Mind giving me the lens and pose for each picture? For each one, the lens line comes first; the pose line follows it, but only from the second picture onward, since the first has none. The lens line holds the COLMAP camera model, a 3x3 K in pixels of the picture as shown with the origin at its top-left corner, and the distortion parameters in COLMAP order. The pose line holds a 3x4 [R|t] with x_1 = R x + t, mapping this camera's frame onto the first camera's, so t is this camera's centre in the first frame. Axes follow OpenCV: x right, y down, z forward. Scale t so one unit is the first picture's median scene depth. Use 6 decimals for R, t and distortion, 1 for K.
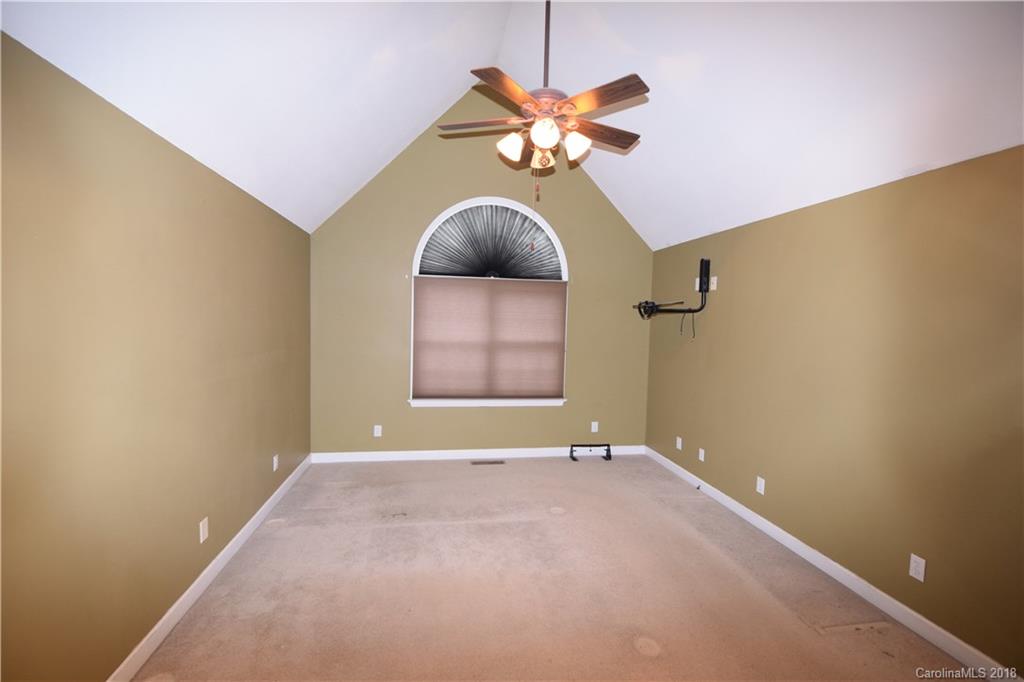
lens RADIAL K [[453.4, 0, 509.4], [0, 453.4, 340.7], [0, 0, 1]] dist [0.024587, -0.028057]
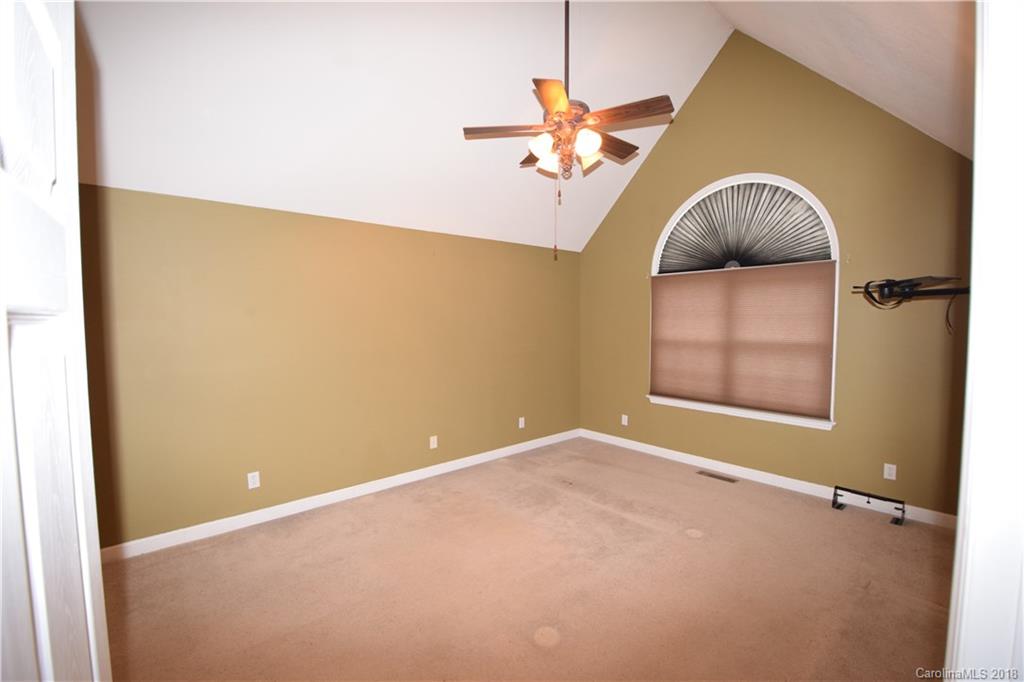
lens RADIAL K [[453.4, 0, 509.4], [0, 453.4, 340.7], [0, 0, 1]] dist [0.024587, -0.028057]
pose [[0.512238, 0.014176, -0.858727, 0.503830], [-0.022282, 0.999747, 0.003213, 0.007870], [0.858555, 0.017488, 0.512424, 0.183555]]
